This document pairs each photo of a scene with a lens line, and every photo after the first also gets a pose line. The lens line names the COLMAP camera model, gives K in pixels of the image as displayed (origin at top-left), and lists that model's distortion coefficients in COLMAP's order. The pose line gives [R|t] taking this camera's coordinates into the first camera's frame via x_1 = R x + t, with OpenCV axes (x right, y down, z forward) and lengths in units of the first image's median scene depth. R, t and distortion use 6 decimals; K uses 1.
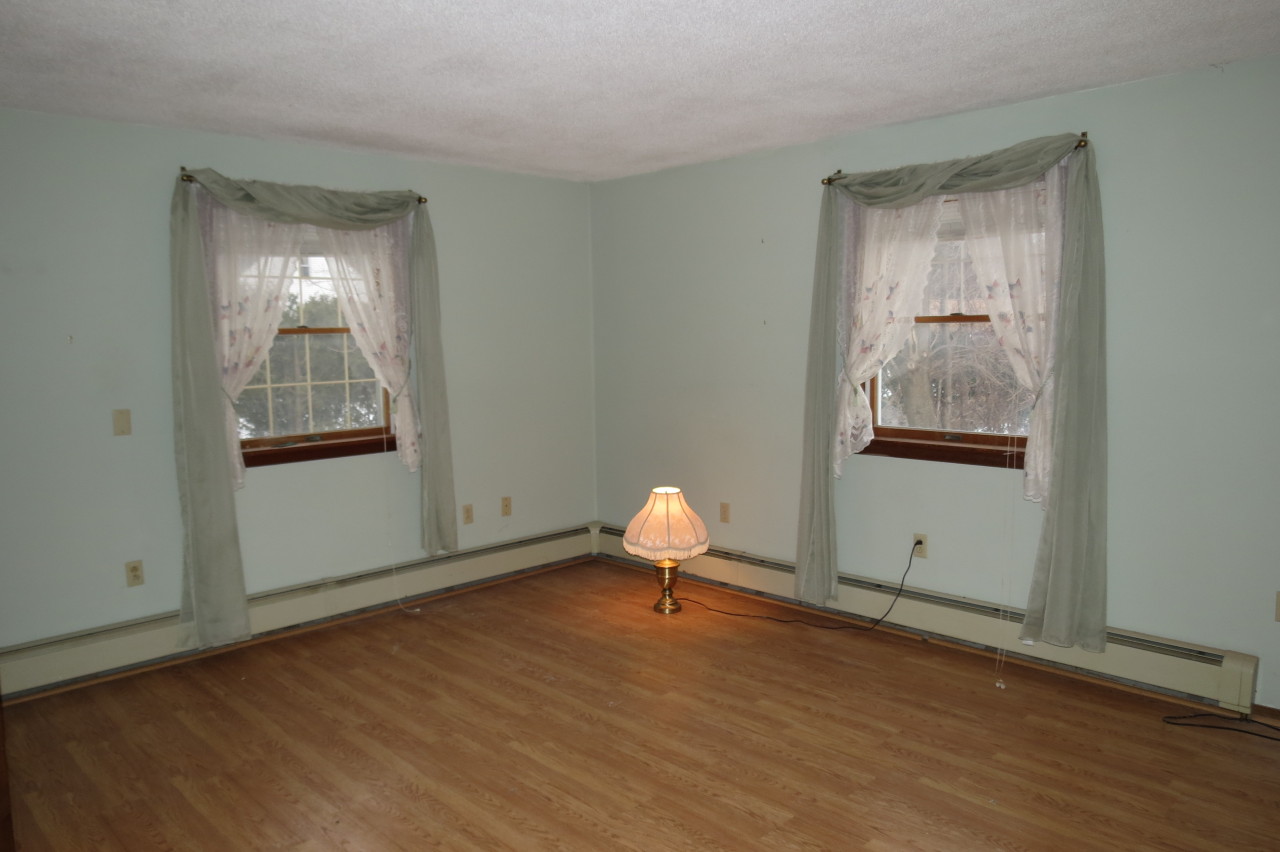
lens RADIAL K [[908.2, 0, 641.5], [0, 908.2, 428.8], [0, 0, 1]] dist [-0.037541, 0.020617]
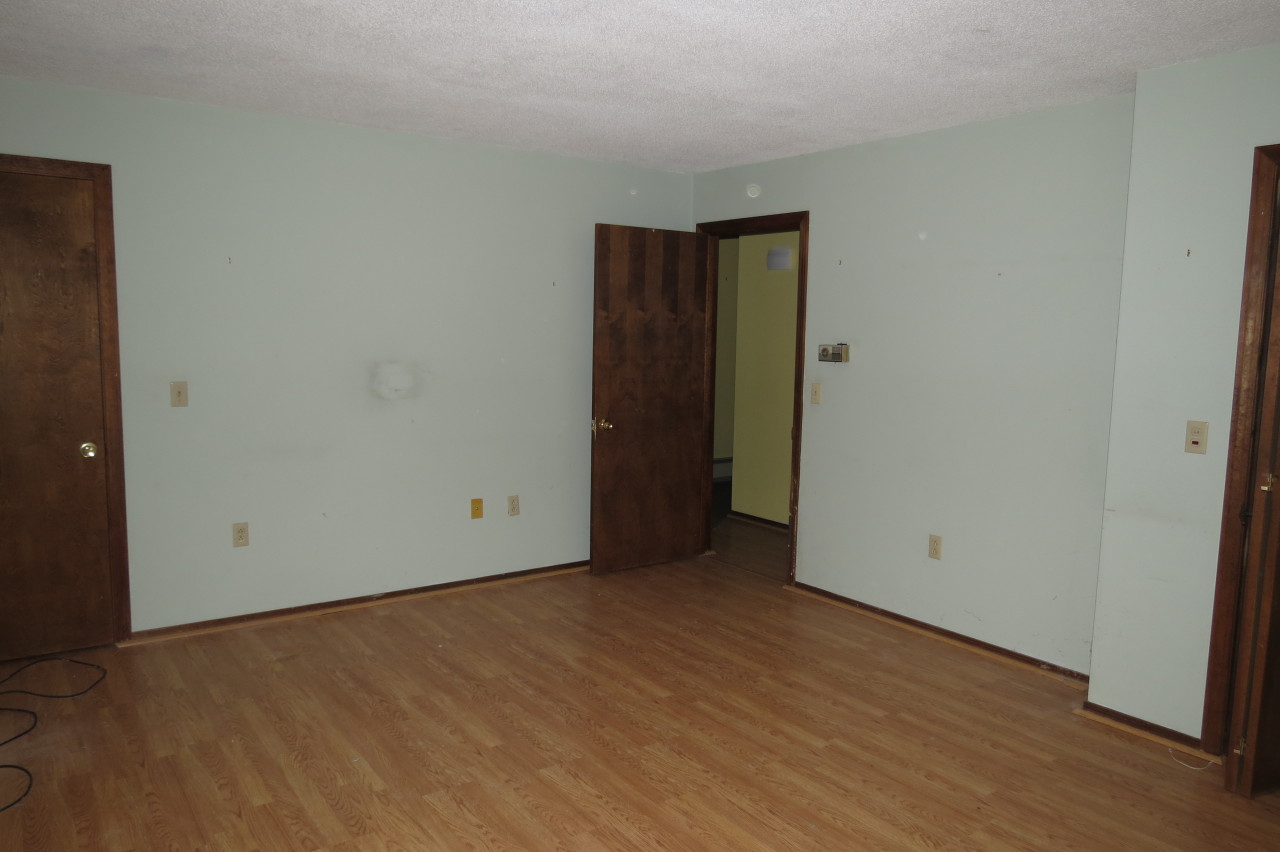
lens RADIAL K [[908.2, 0, 641.5], [0, 908.2, 428.8], [0, 0, 1]] dist [-0.037541, 0.020617]
pose [[-0.989091, -0.018468, 0.146141, -0.073366], [0.012735, 0.977674, 0.209740, -0.139376], [-0.146752, 0.209313, -0.966774, 1.383153]]
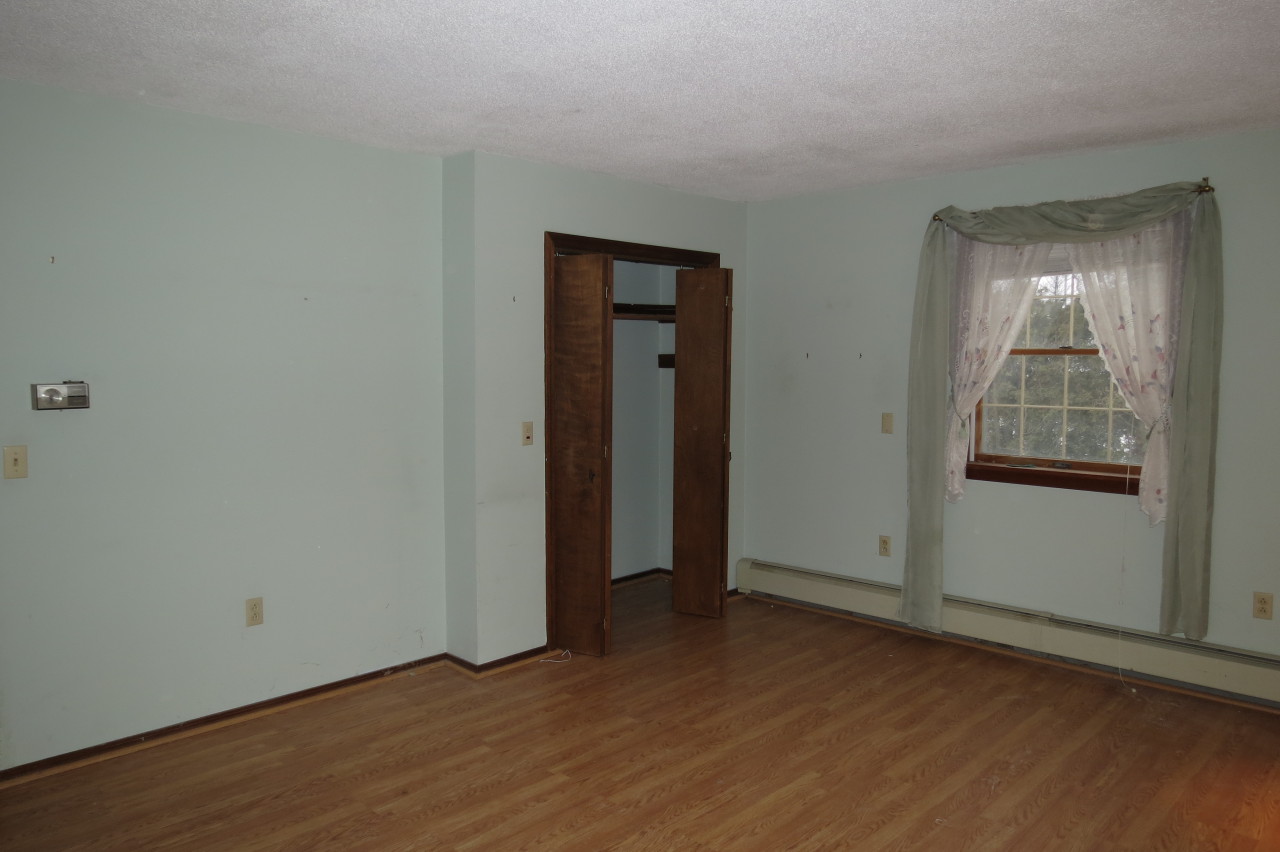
lens RADIAL K [[908.2, 0, 641.5], [0, 908.2, 428.8], [0, 0, 1]] dist [-0.037541, 0.020617]
pose [[0.028267, 0.095432, -0.995035, 0.674310], [-0.107416, 0.989958, 0.091894, -0.079989], [0.993812, 0.104285, 0.038234, 0.624846]]
